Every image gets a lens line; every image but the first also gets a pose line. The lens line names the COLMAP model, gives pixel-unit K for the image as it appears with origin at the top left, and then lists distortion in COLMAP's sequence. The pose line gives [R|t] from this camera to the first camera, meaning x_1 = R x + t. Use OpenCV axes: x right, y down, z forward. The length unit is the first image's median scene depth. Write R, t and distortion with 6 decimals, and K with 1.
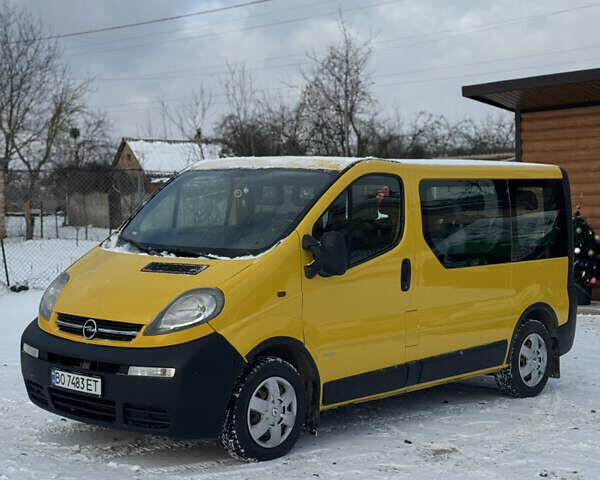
lens RADIAL K [[1105.0, 0, 300.0], [0, 1105.0, 240.0], [0, 0, 1]] dist [0.162418, 0.052144]
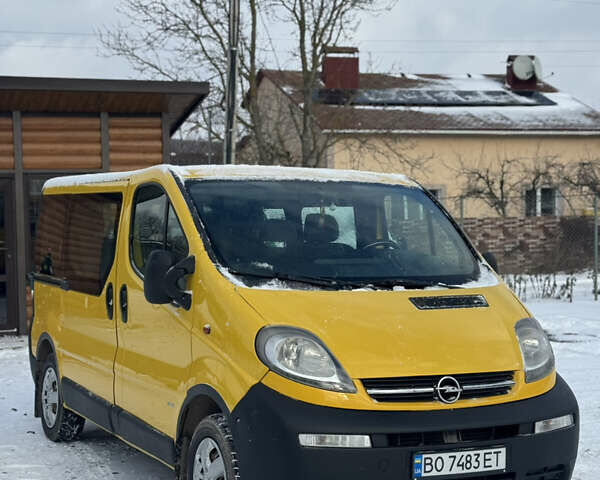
lens RADIAL K [[1105.0, 0, 300.0], [0, 1105.0, 240.0], [0, 0, 1]] dist [0.162418, 0.052144]
pose [[0.351399, -0.016235, 0.936085, -0.929422], [0.038985, 0.999236, 0.002695, -0.026963], [-0.935414, 0.035546, 0.351763, 0.829850]]
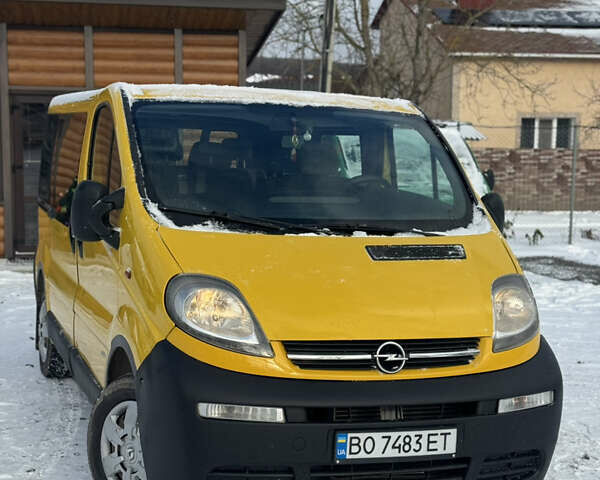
lens RADIAL K [[1105.0, 0, 300.0], [0, 1105.0, 240.0], [0, 0, 1]] dist [0.162418, 0.052144]
pose [[0.470460, -0.063872, 0.880106, -0.768555], [0.009153, 0.997677, 0.067512, -0.030090], [-0.882374, -0.023706, 0.469952, 0.753476]]
